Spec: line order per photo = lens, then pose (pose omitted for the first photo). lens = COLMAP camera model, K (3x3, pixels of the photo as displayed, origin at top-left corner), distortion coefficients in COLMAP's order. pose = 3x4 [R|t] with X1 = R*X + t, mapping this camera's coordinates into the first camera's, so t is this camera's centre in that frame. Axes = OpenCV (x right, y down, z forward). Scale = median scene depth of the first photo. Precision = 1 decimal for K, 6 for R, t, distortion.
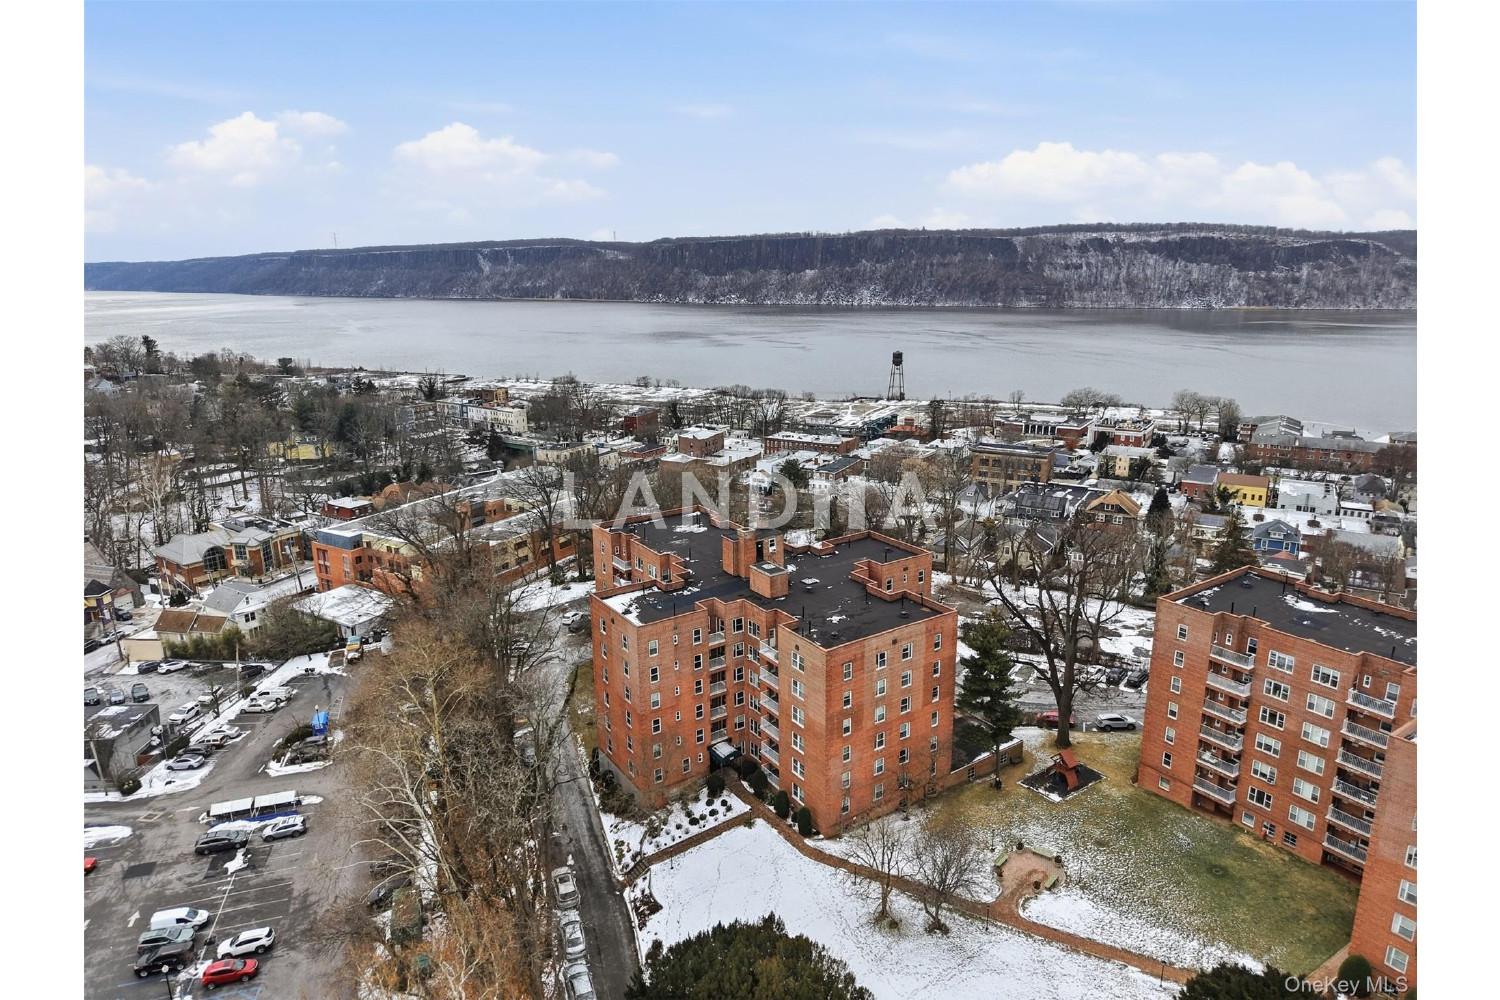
lens RADIAL K [[895.3, 0, 754.8], [0, 895.3, 492.2], [0, 0, 1]] dist [0.048017, -0.085088]
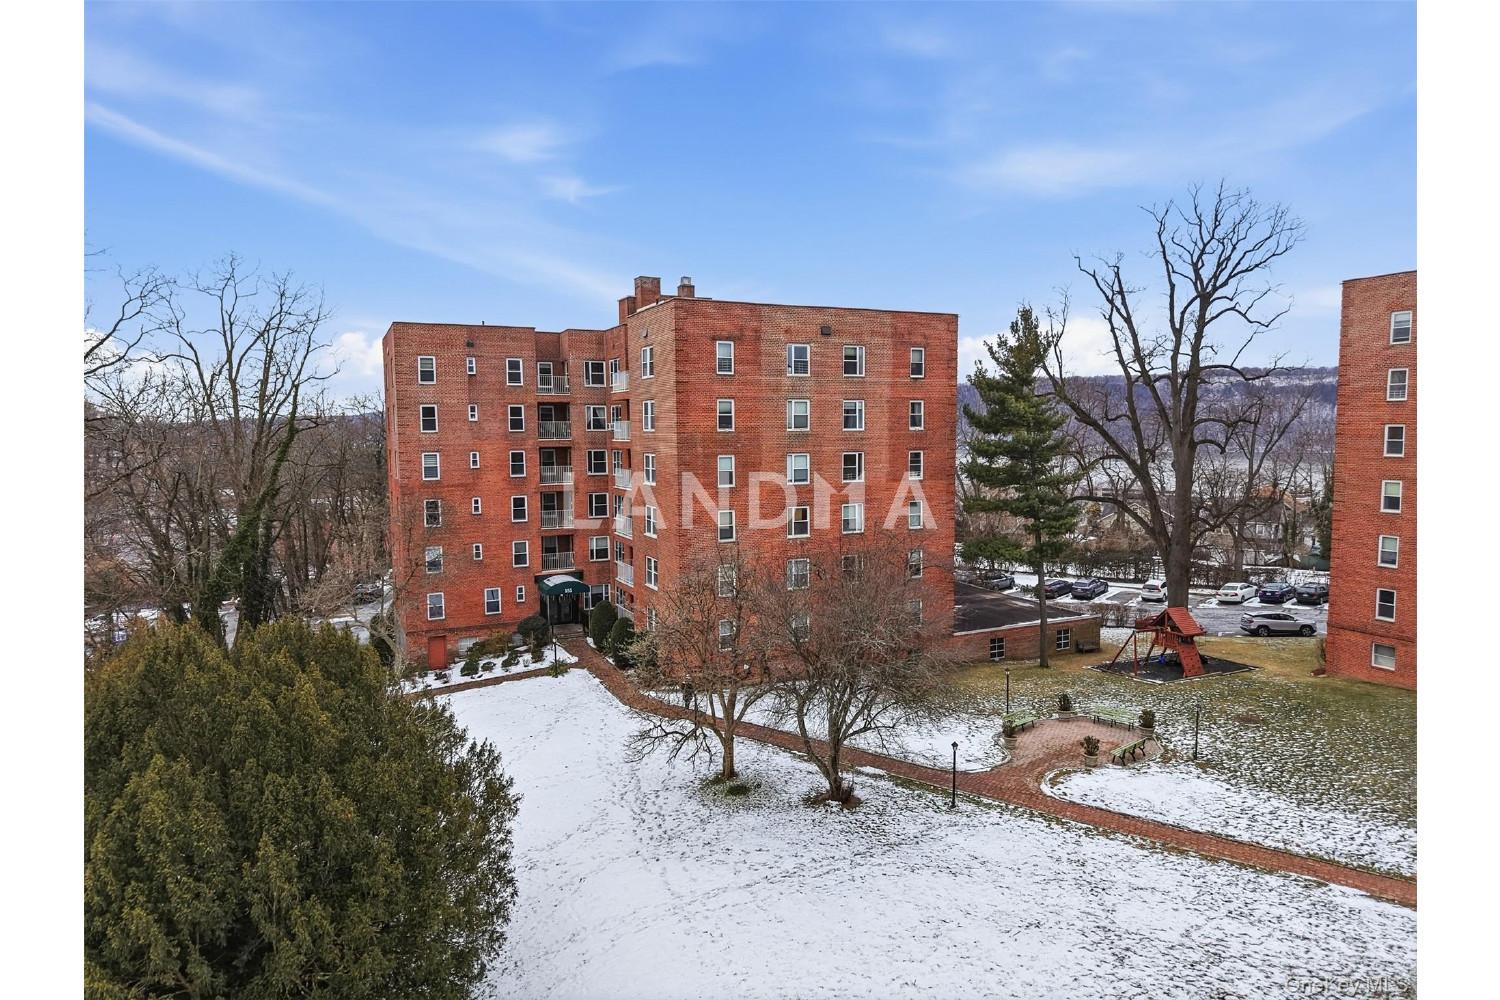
lens RADIAL K [[895.3, 0, 754.8], [0, 895.3, 492.2], [0, 0, 1]] dist [0.048017, -0.085088]
pose [[0.989461, 0.011669, -0.144327, 0.176891], [-0.036438, 0.984737, -0.170193, 0.326954], [0.140138, 0.173659, 0.974784, 0.438764]]
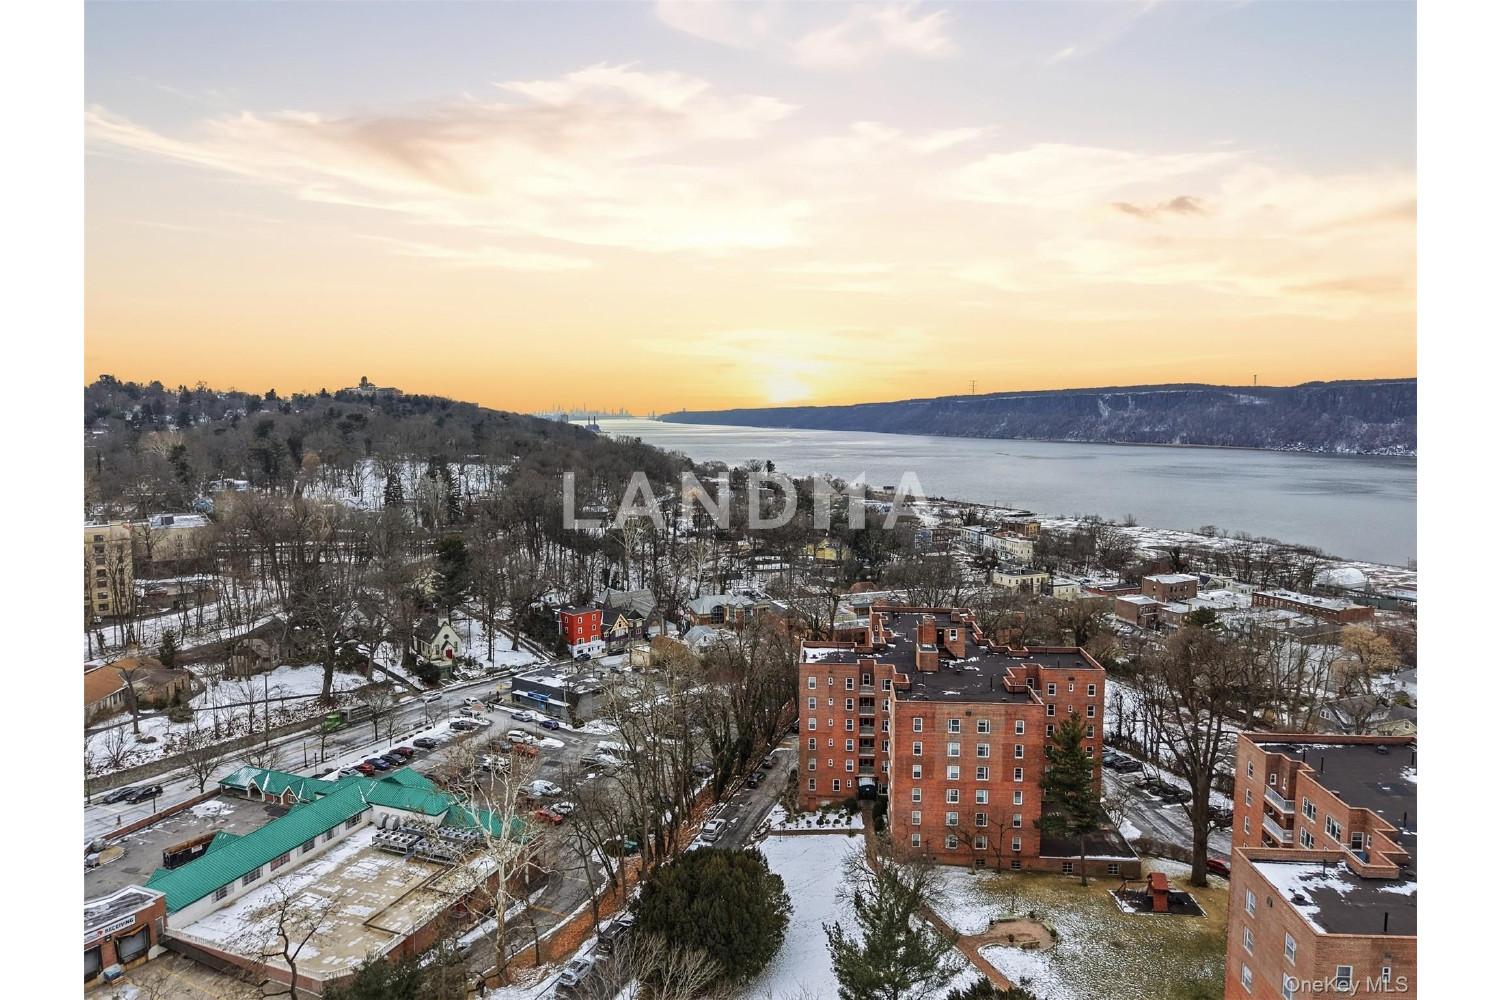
lens RADIAL K [[895.3, 0, 754.8], [0, 895.3, 492.2], [0, 0, 1]] dist [0.048017, -0.085088]
pose [[0.785485, 0.064450, -0.615516, 0.601114], [-0.158936, 0.982214, -0.099979, 0.037253], [0.598124, 0.176360, 0.781758, -0.157987]]
